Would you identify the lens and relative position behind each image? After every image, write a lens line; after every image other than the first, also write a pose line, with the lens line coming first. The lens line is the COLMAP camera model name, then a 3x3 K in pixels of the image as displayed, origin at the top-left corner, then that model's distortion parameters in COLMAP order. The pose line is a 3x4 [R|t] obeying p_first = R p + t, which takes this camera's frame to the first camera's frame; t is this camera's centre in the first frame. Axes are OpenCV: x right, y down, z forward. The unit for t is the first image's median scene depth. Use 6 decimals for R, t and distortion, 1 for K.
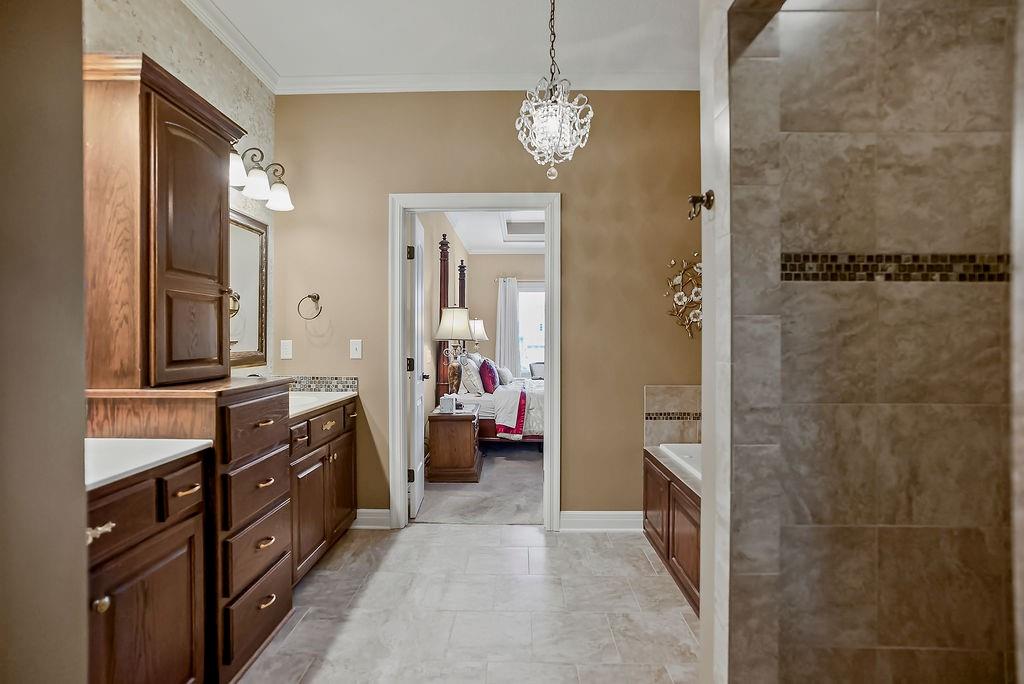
lens RADIAL K [[483.4, 0, 510.9], [0, 483.4, 340.8], [0, 0, 1]] dist [-0.040096, 0.015579]
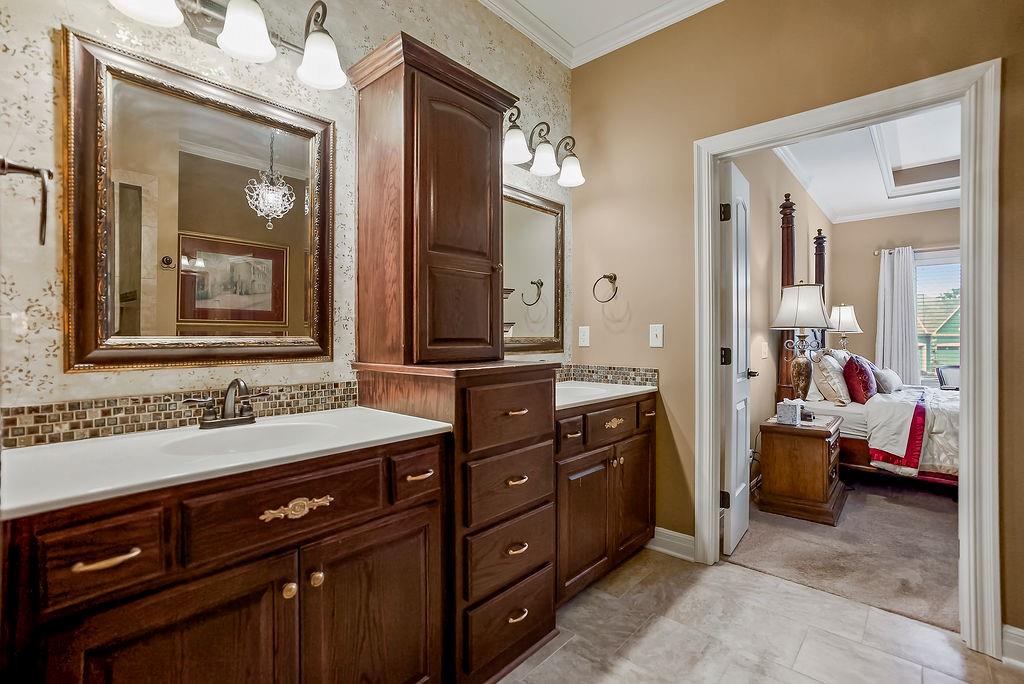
lens RADIAL K [[483.4, 0, 493.3], [0, 483.4, 334.4], [0, 0, 1]] dist [-0.040096, 0.015579]
pose [[0.752044, -0.000459, -0.659113, 0.021774], [-0.004715, 0.999970, -0.006076, 0.024266], [0.659096, 0.007677, 0.752020, 0.203423]]
